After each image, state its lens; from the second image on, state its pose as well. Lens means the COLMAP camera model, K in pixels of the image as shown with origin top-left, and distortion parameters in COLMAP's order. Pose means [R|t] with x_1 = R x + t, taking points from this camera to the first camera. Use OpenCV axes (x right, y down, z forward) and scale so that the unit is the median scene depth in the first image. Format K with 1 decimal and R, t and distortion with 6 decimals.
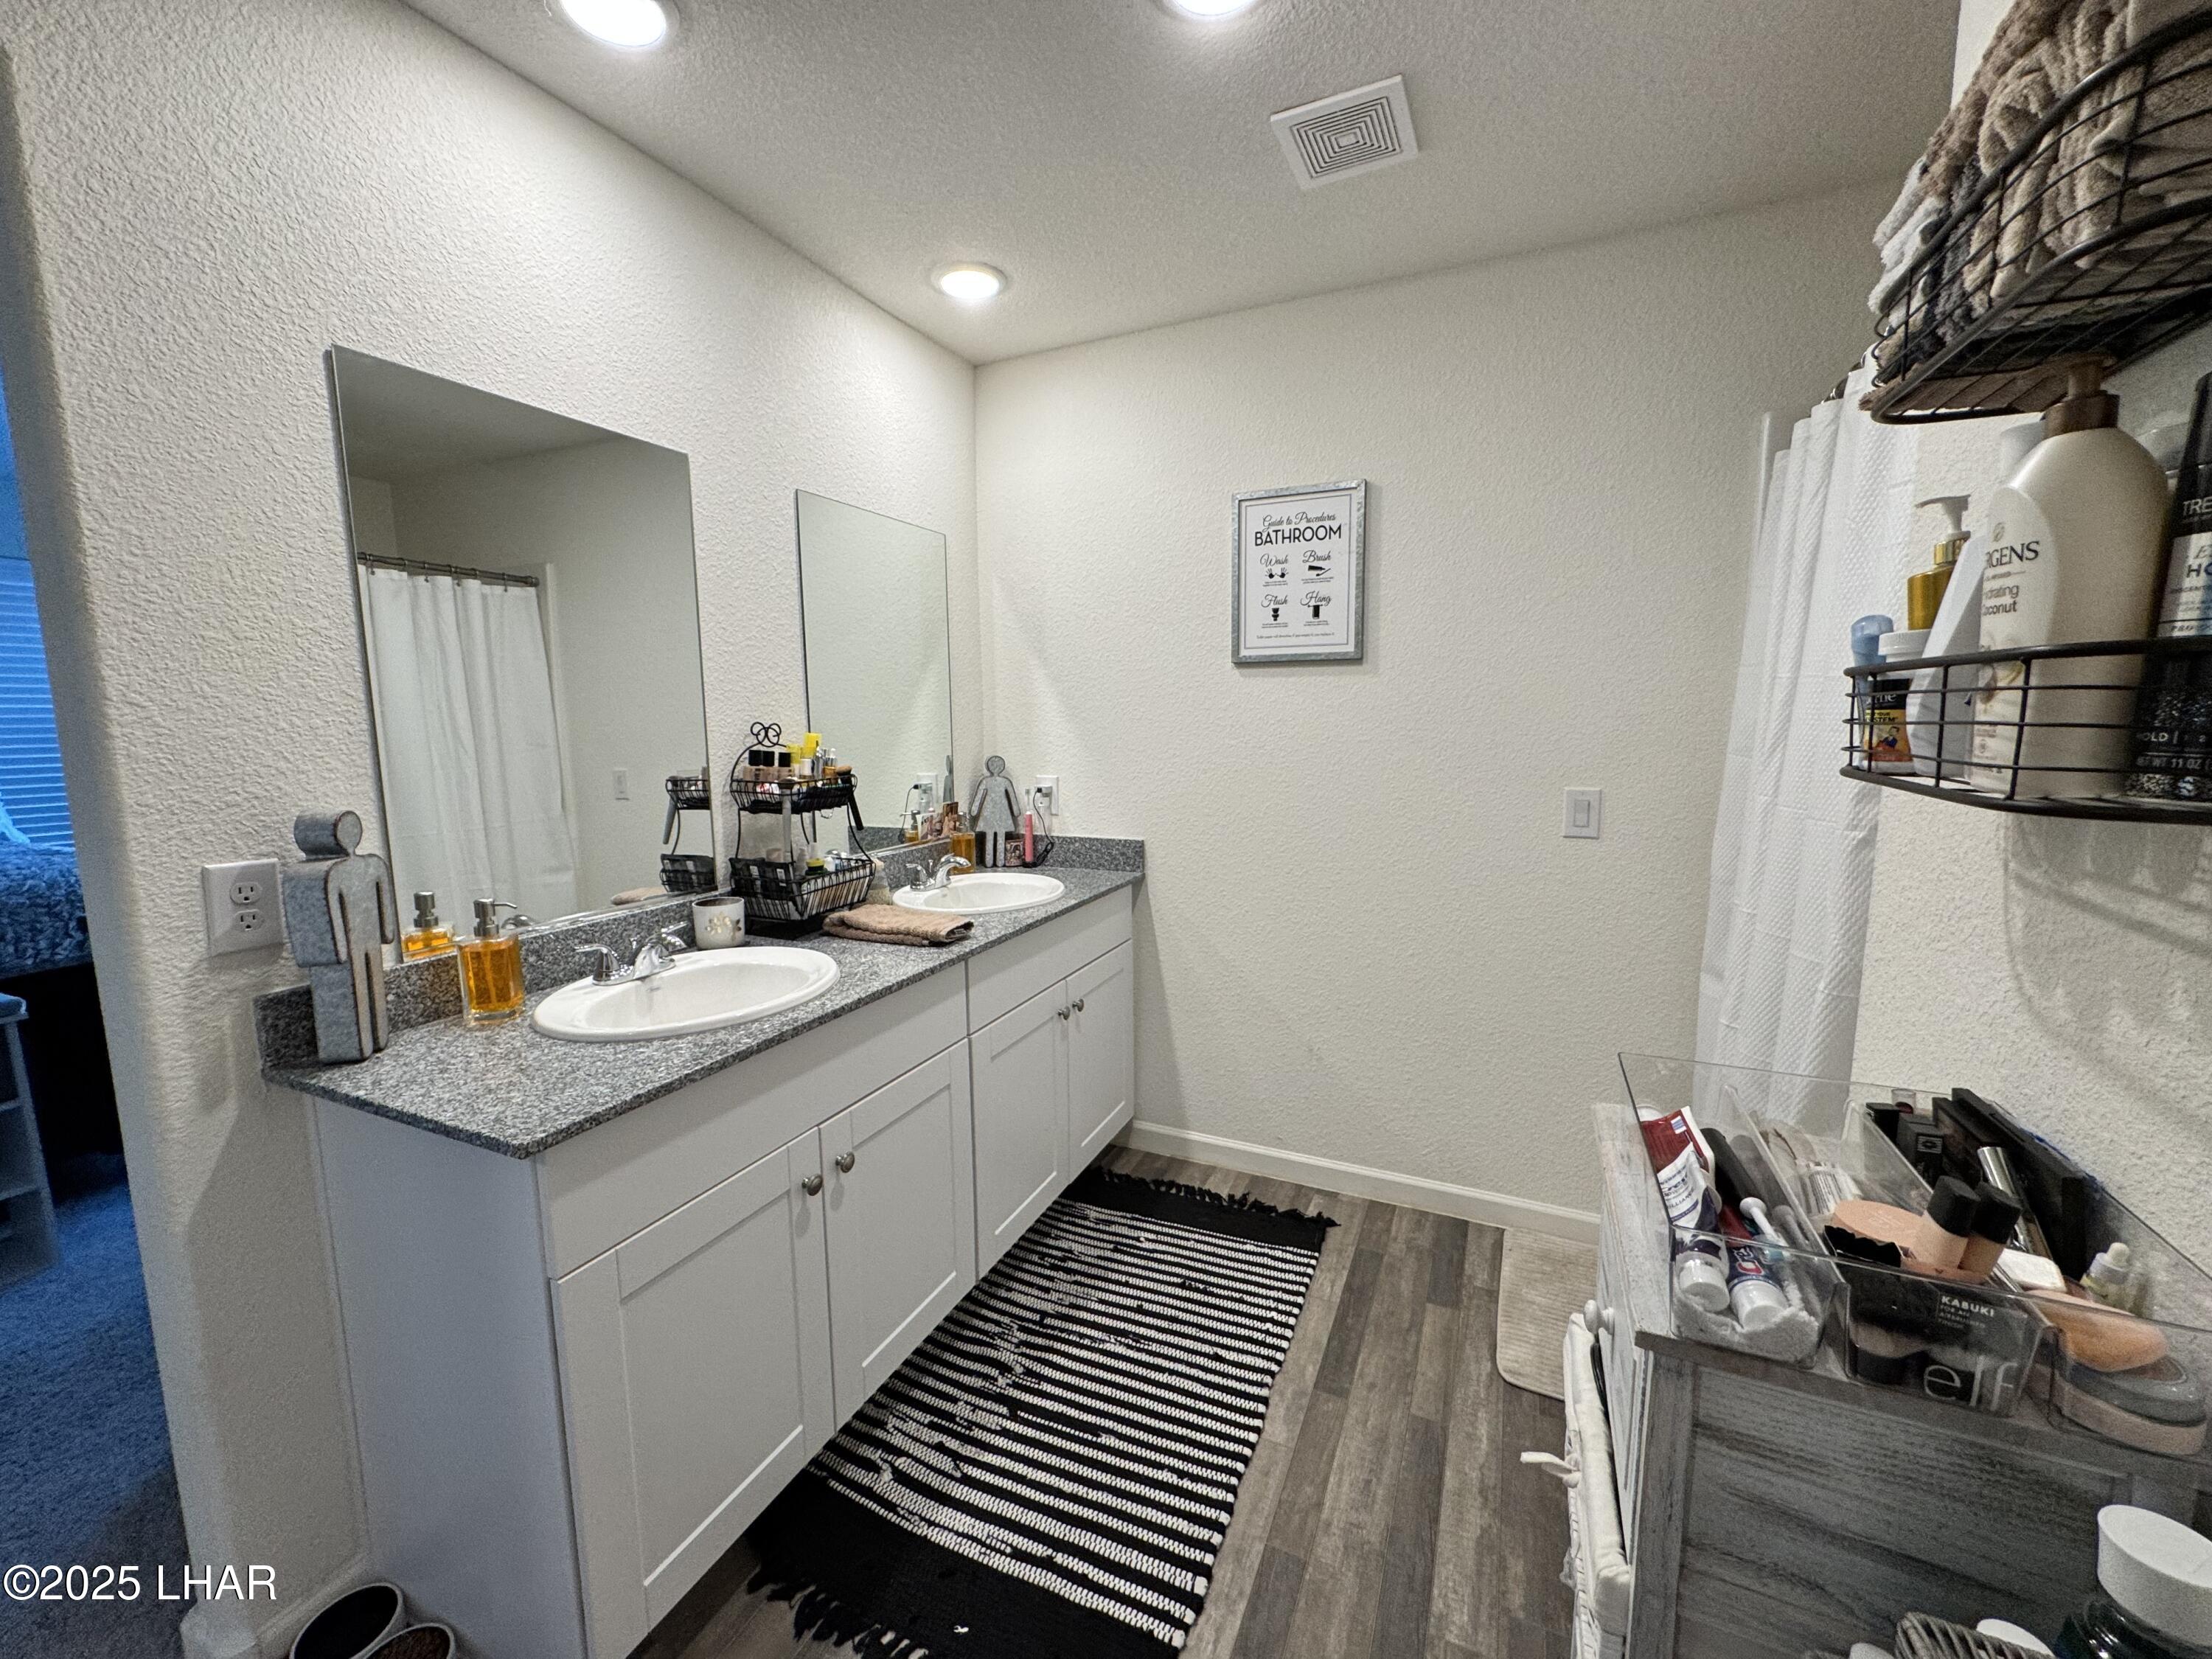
lens RADIAL K [[893.5, 0, 1105.2], [0, 893.5, 829.8], [0, 0, 1]] dist [0.002201, -0.000862]
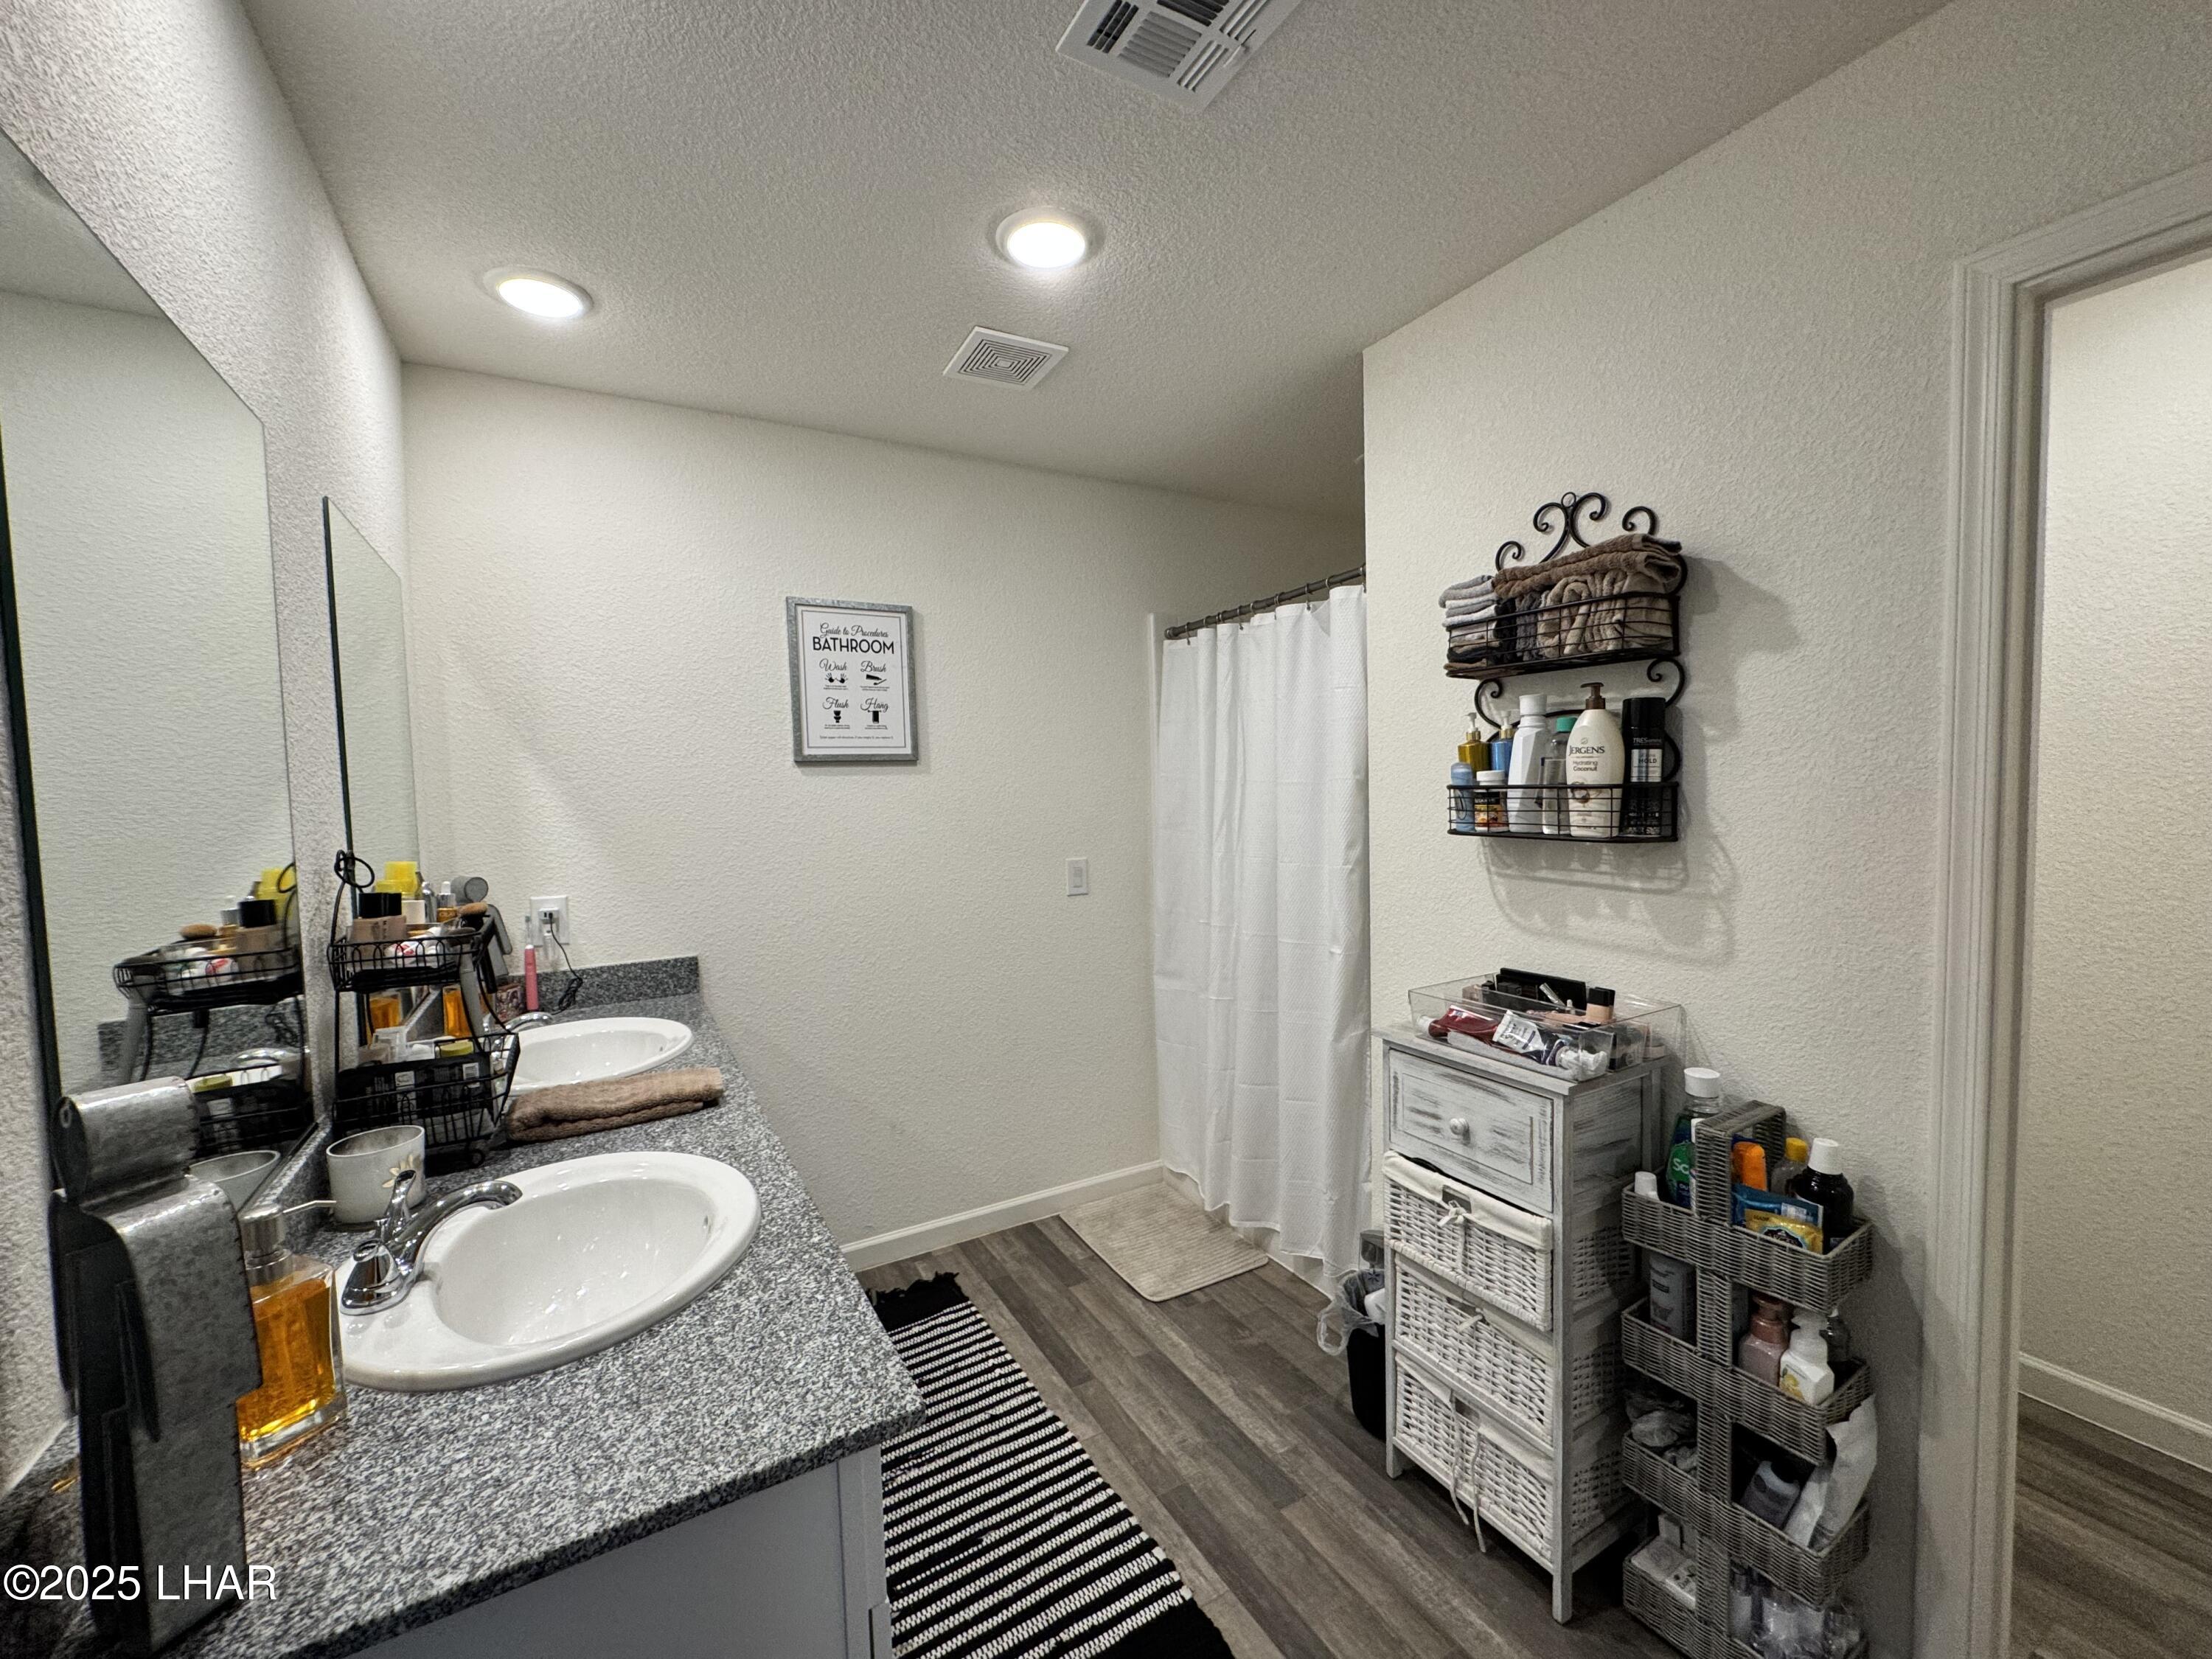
lens RADIAL K [[893.5, 0, 1113.7], [0, 893.5, 826.0], [0, 0, 1]] dist [0.002201, -0.000862]
pose [[0.568936, -0.044474, 0.821178, -0.609969], [0.123676, 0.991808, -0.031971, -0.049997], [-0.813029, 0.119749, 0.569775, 0.192846]]
